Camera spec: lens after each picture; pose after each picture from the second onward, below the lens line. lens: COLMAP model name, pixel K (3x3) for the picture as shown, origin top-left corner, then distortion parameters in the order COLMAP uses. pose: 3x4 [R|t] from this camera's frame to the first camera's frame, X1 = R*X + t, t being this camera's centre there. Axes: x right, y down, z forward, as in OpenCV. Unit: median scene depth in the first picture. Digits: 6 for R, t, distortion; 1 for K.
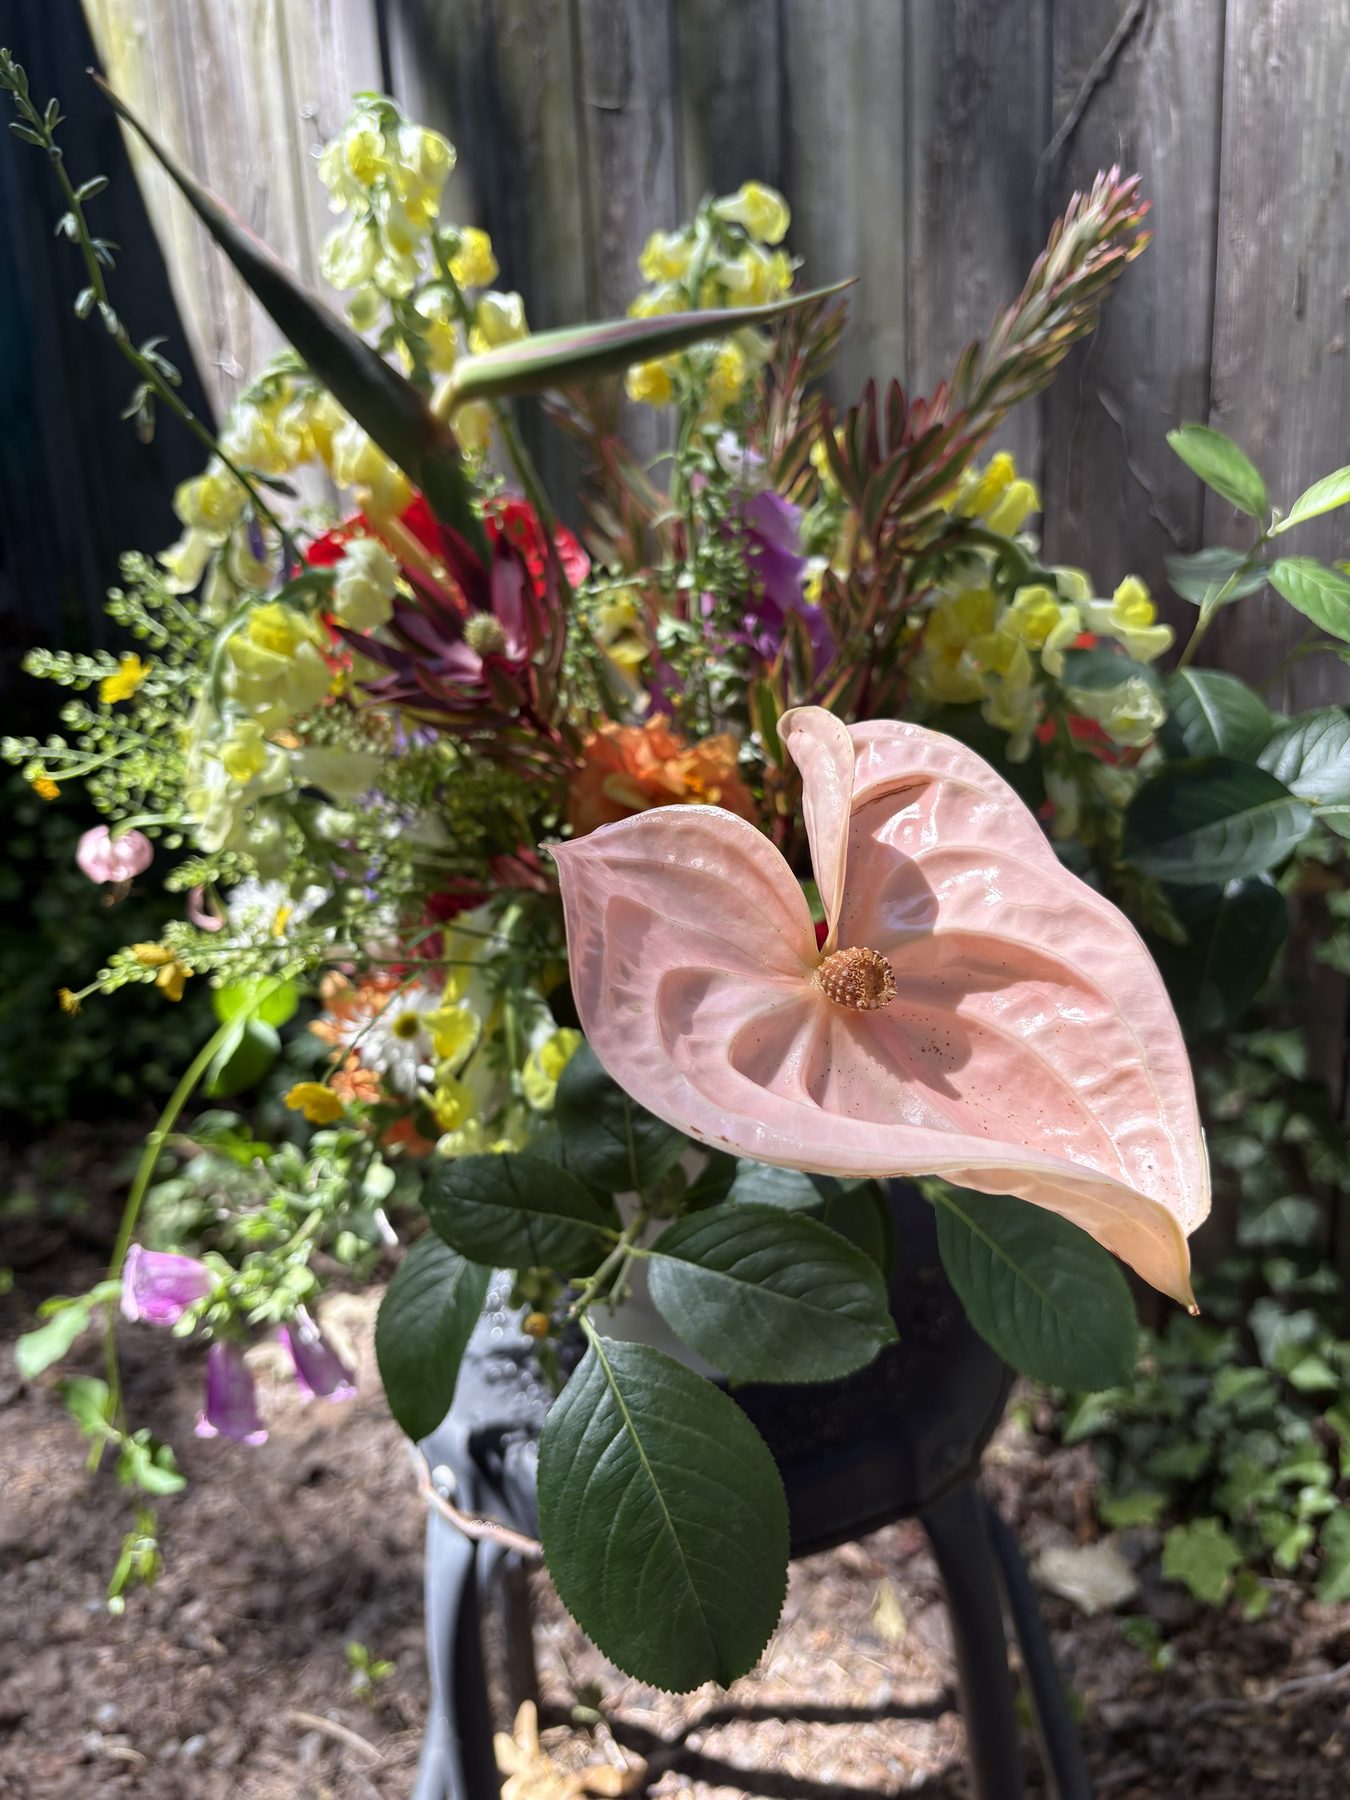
lens RADIAL K [[1442.1, 0, 684.3], [0, 1442.1, 894.6], [0, 0, 1]] dist [0.037741, -0.060863]
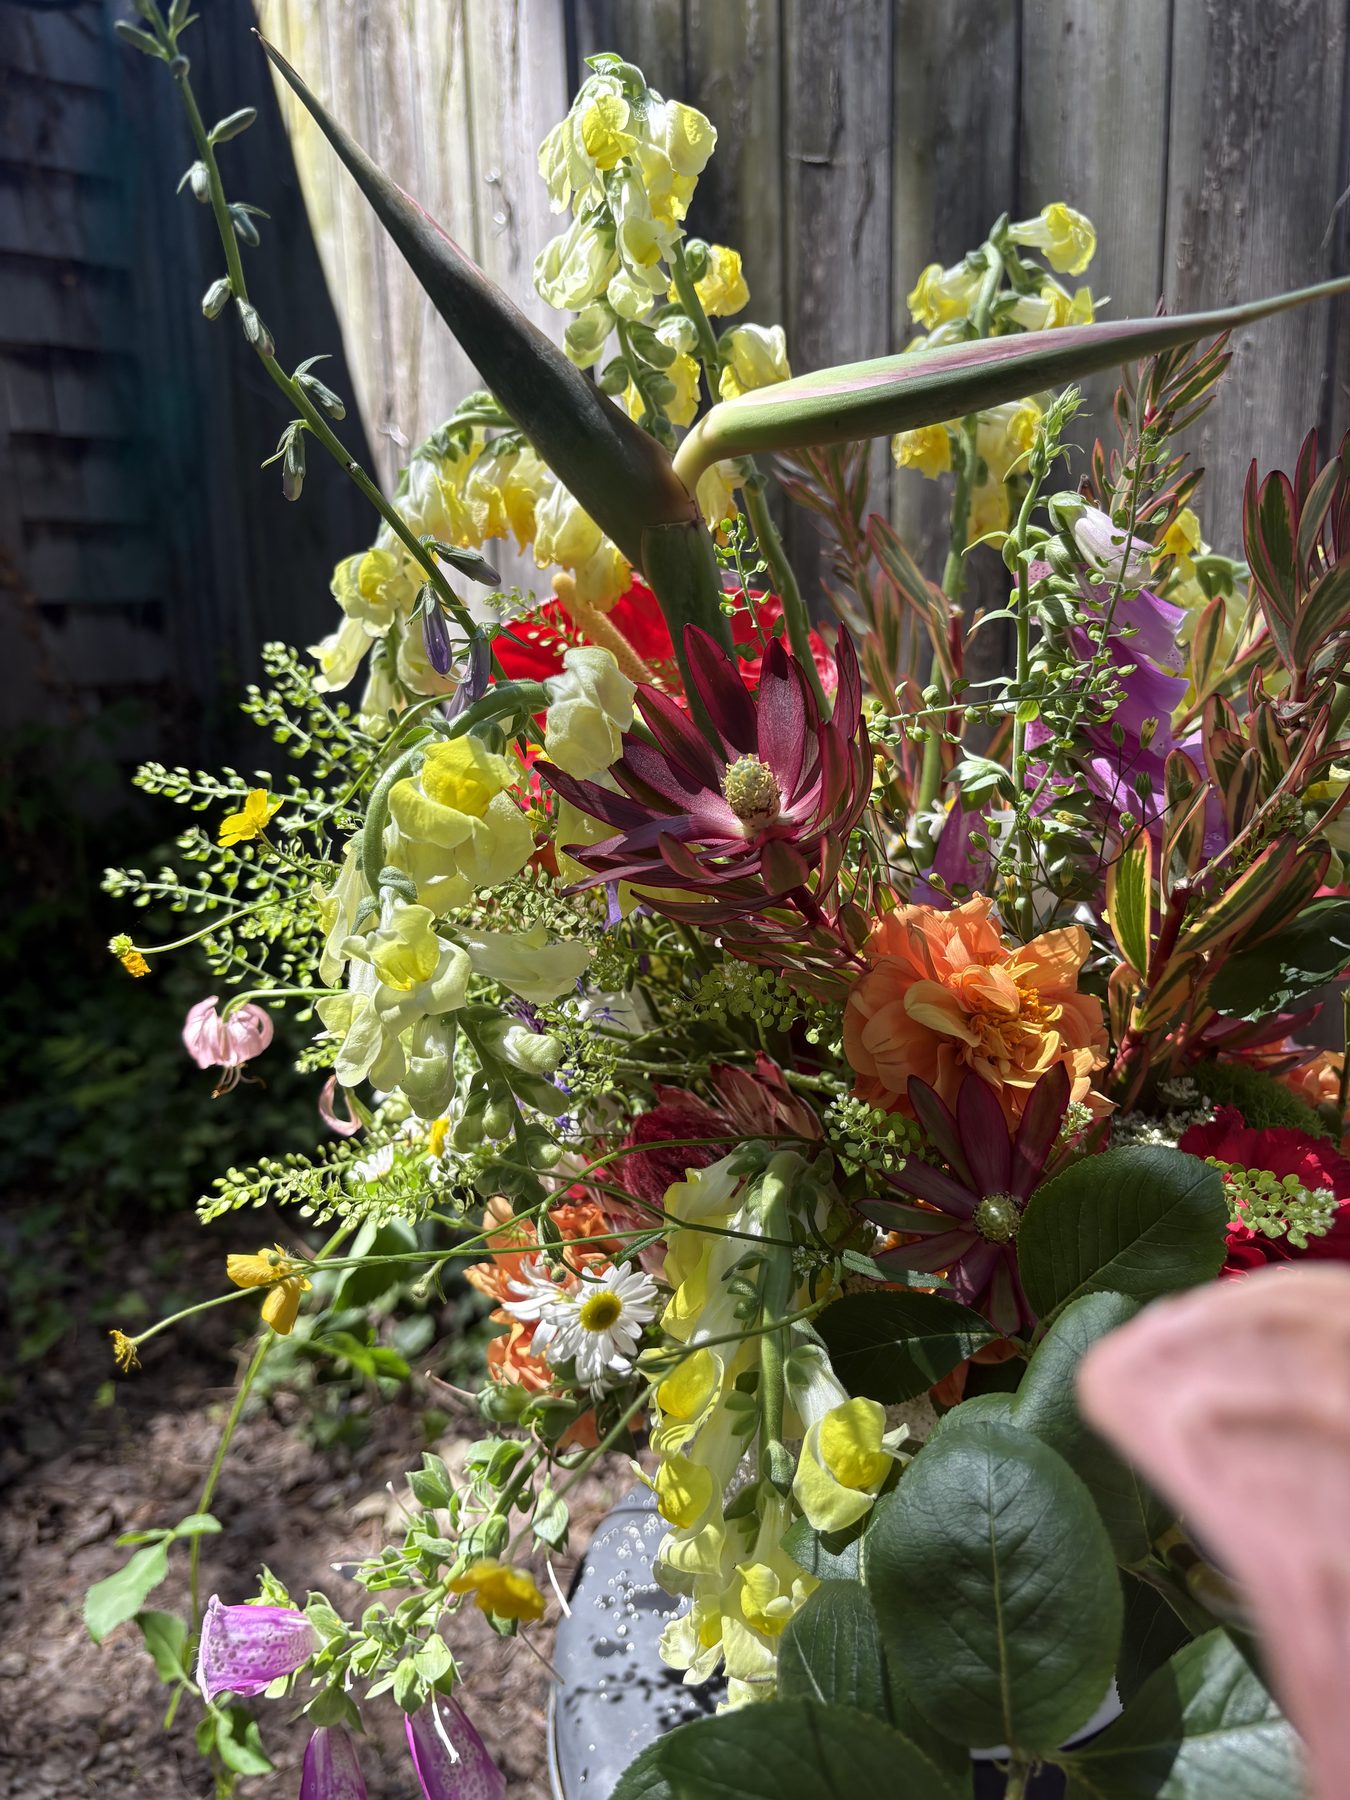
lens RADIAL K [[1411.4, 0, 690.9], [0, 1411.4, 895.1], [0, 0, 1]] dist [0.072054, -0.112679]
pose [[0.995818, 0.043417, -0.080387, -0.094629], [-0.047066, 0.997919, -0.044068, -0.081937], [0.078307, 0.047667, 0.995789, 0.276718]]
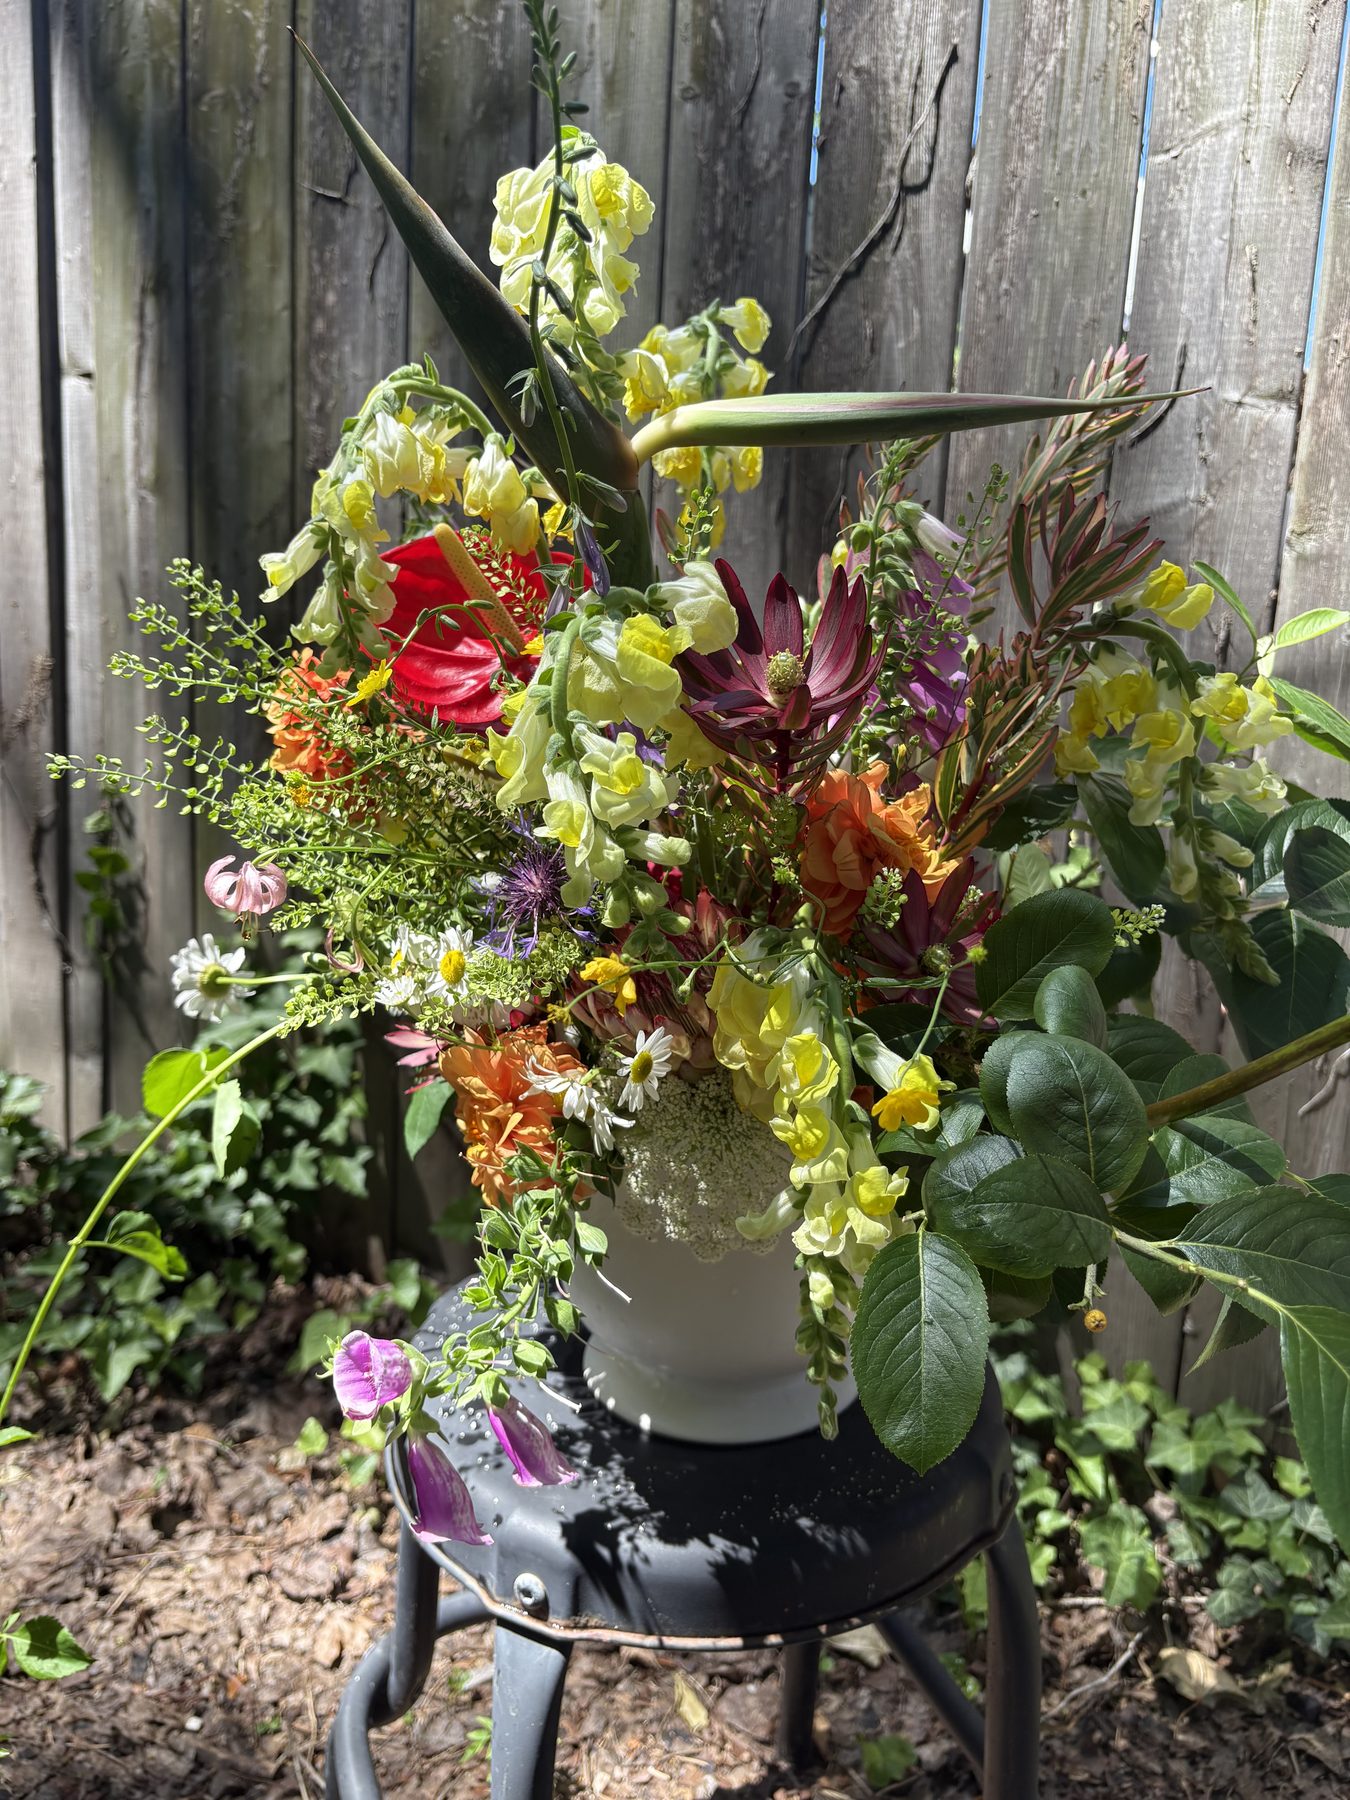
lens RADIAL K [[1411.4, 0, 690.9], [0, 1411.4, 895.1], [0, 0, 1]] dist [0.072054, -0.112679]
pose [[0.914368, 0.032085, 0.403612, -0.516633], [0.004228, 0.996044, -0.088758, 0.057062], [-0.404863, 0.082864, 0.910615, 0.119278]]
